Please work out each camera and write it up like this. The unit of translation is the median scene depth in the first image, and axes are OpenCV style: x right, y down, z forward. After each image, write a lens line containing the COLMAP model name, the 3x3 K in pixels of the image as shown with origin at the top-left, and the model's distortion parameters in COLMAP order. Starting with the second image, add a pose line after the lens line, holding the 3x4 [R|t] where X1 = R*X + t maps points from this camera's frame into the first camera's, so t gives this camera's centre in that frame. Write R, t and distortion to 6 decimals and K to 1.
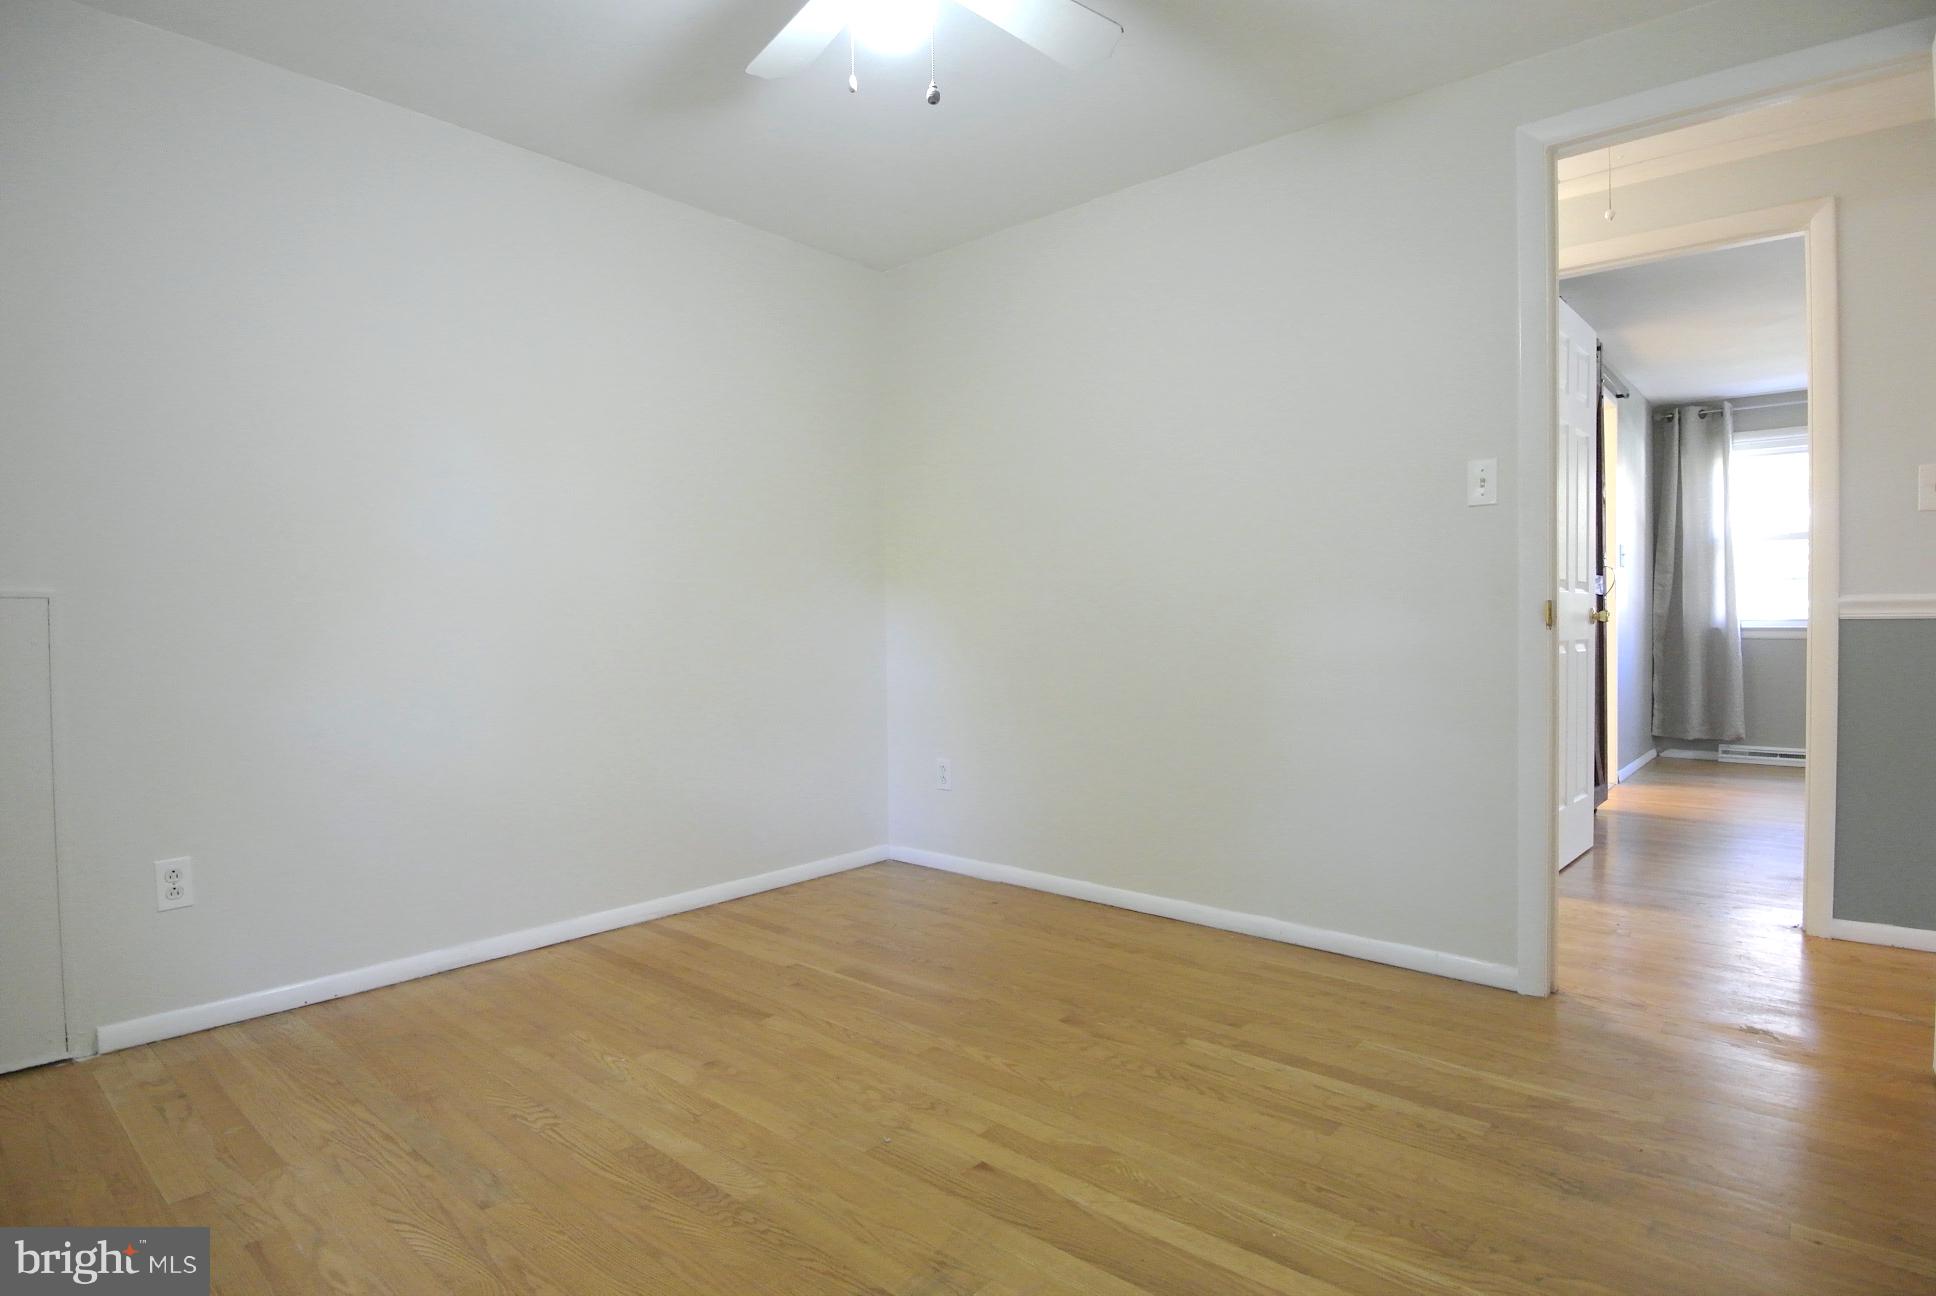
lens RADIAL K [[1019.7, 0, 956.6], [0, 1019.7, 638.4], [0, 0, 1]] dist [-0.024224, -0.001764]
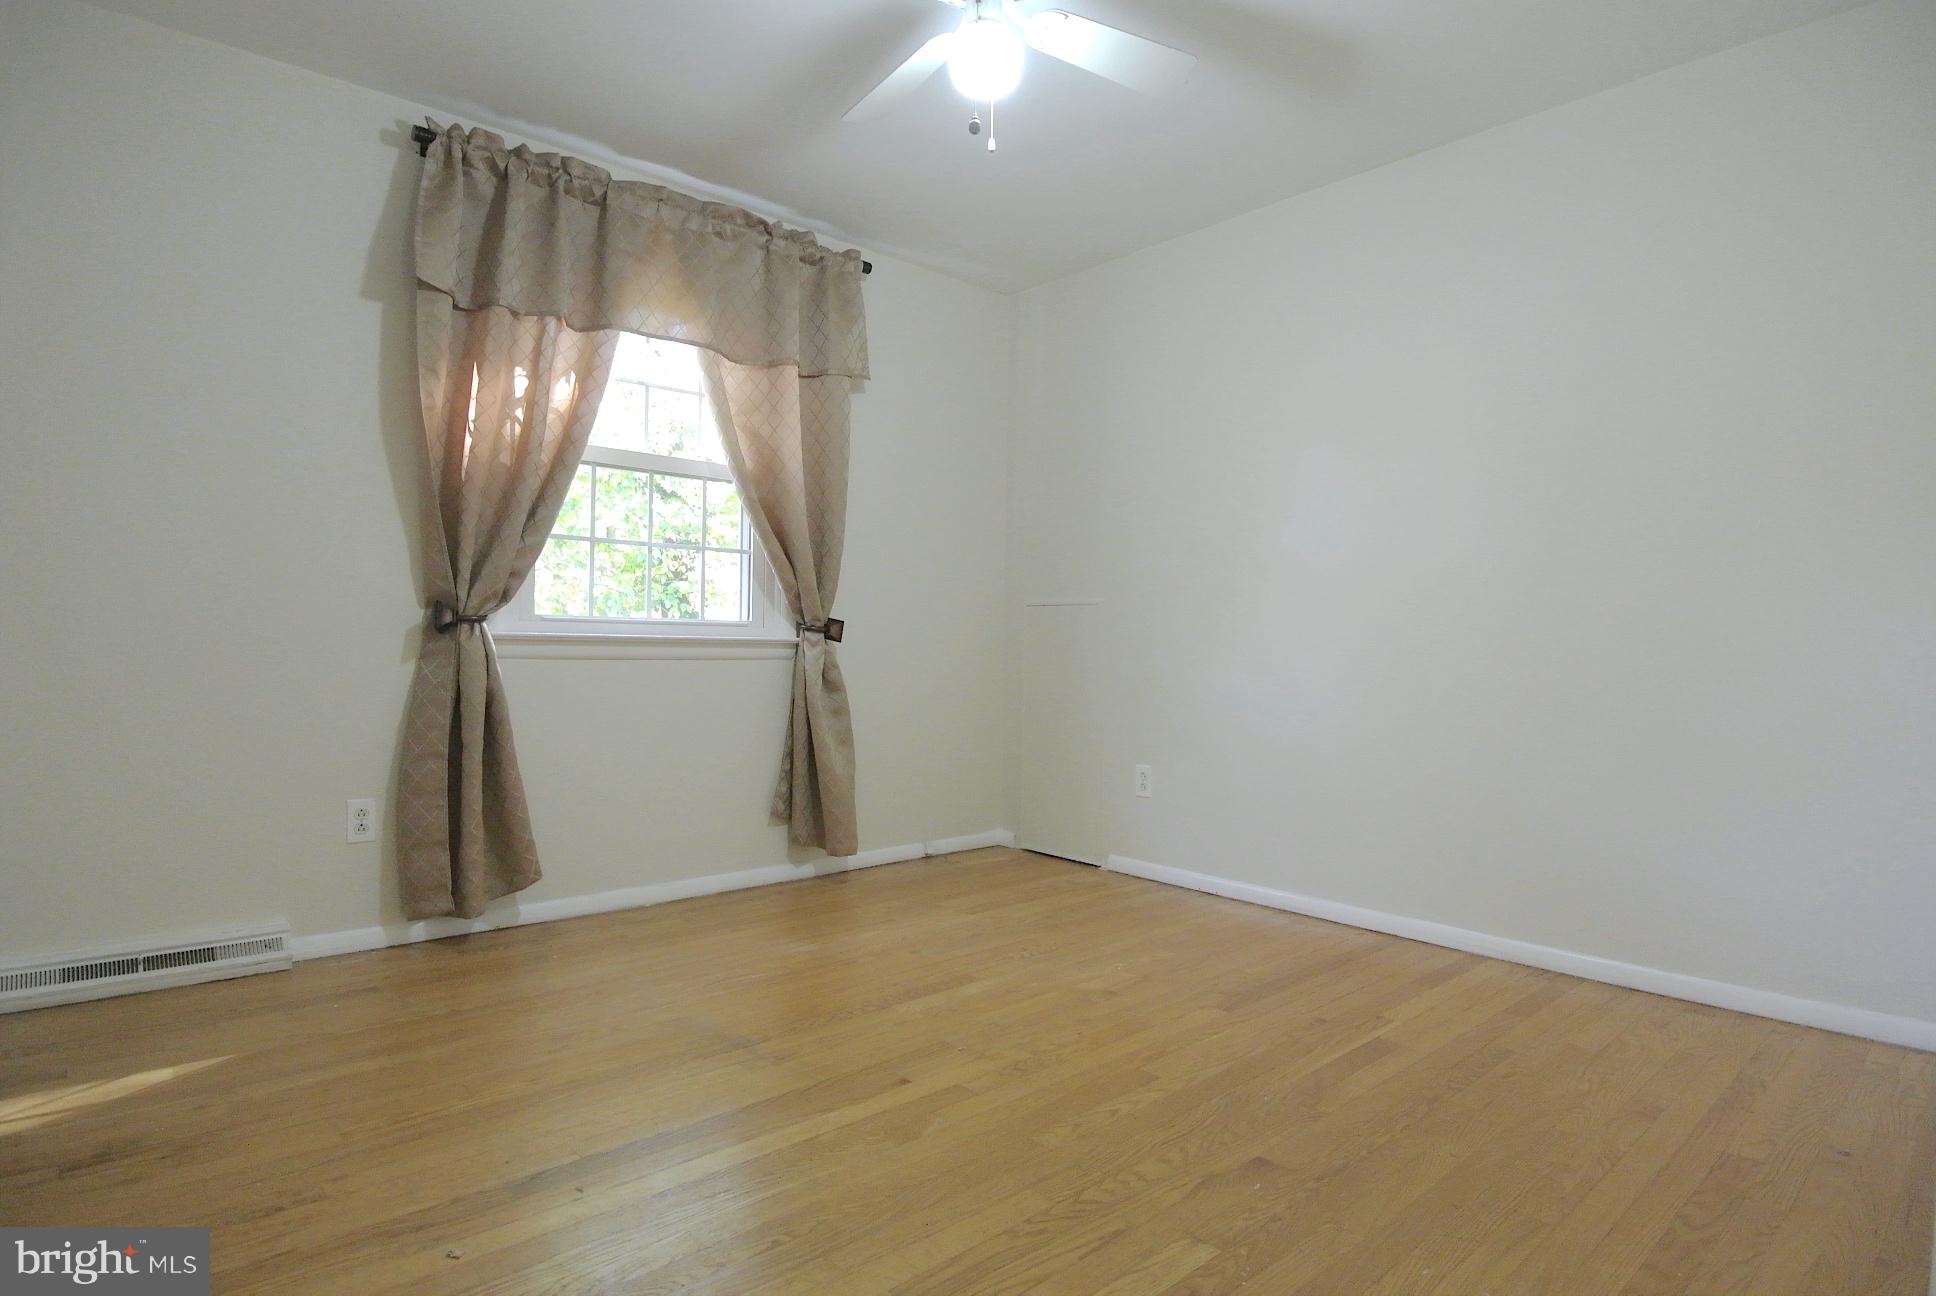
lens RADIAL K [[1019.7, 0, 956.6], [0, 1019.7, 638.4], [0, 0, 1]] dist [-0.024224, -0.001764]
pose [[-0.130659, 0.001535, -0.991426, 0.872244], [-0.028644, 0.999575, 0.005322, 0.017044], [0.991013, 0.029094, -0.130560, 0.916055]]
